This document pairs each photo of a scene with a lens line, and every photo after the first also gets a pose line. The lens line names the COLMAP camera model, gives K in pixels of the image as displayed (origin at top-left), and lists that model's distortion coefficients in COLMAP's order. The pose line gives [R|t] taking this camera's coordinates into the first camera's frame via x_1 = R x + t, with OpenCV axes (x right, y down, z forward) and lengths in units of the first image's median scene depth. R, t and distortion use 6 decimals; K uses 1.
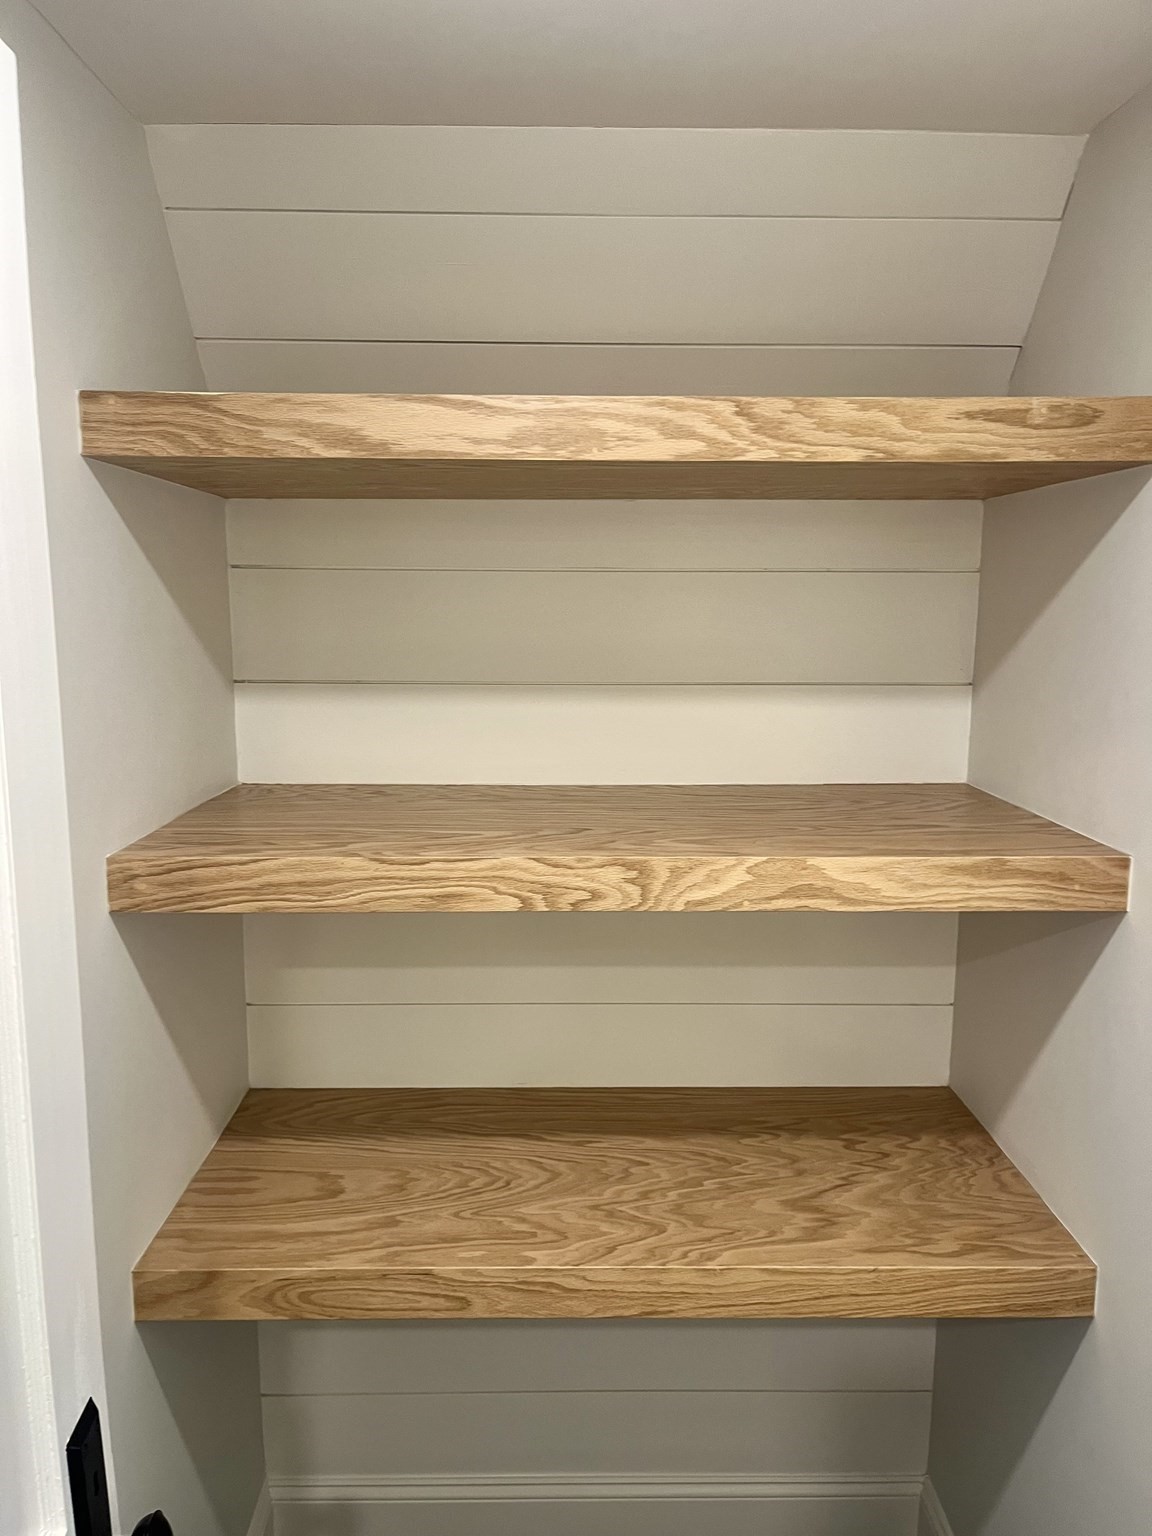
lens RADIAL K [[1156.6, 0, 574.9], [0, 1156.6, 767.6], [0, 0, 1]] dist [0.038169, -0.028085]
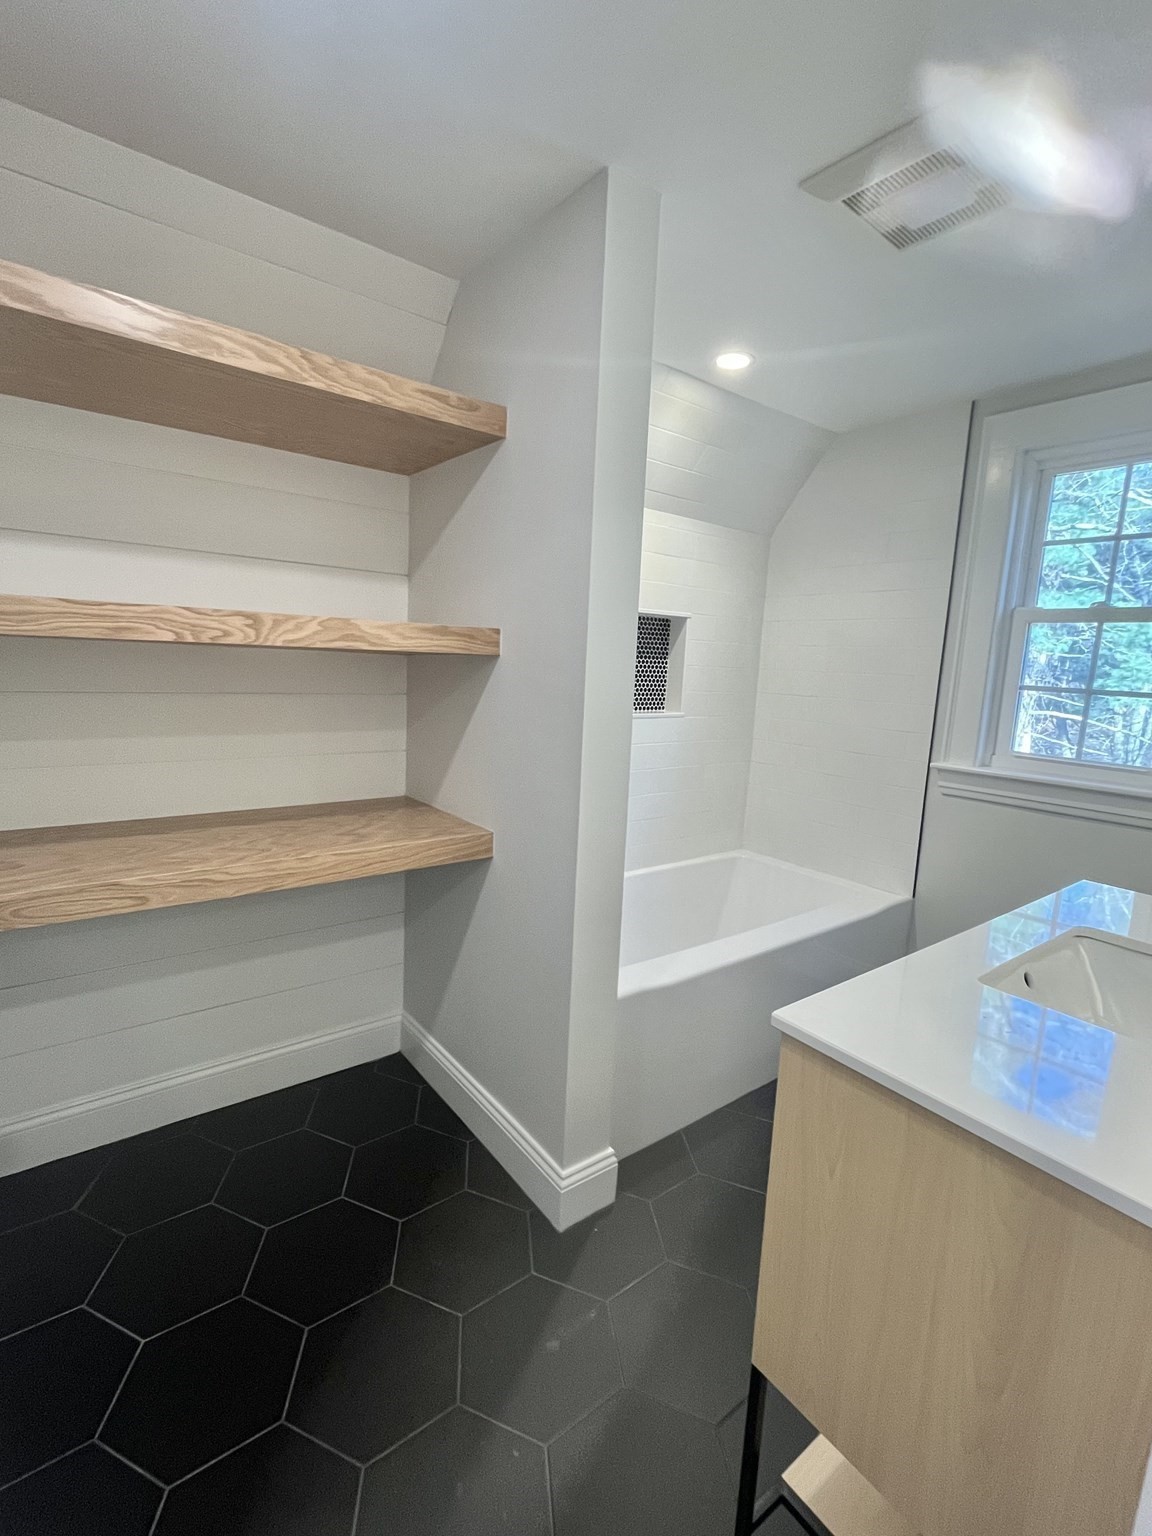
lens RADIAL K [[718.0, 0, 580.3], [0, 718.0, 770.7], [0, 0, 1]] dist [0.004666, -0.002535]
pose [[0.796831, -0.058688, 0.601345, -0.210073], [0.050574, 0.998257, 0.030409, 0.302120], [-0.602082, 0.006181, 0.798410, -0.133624]]
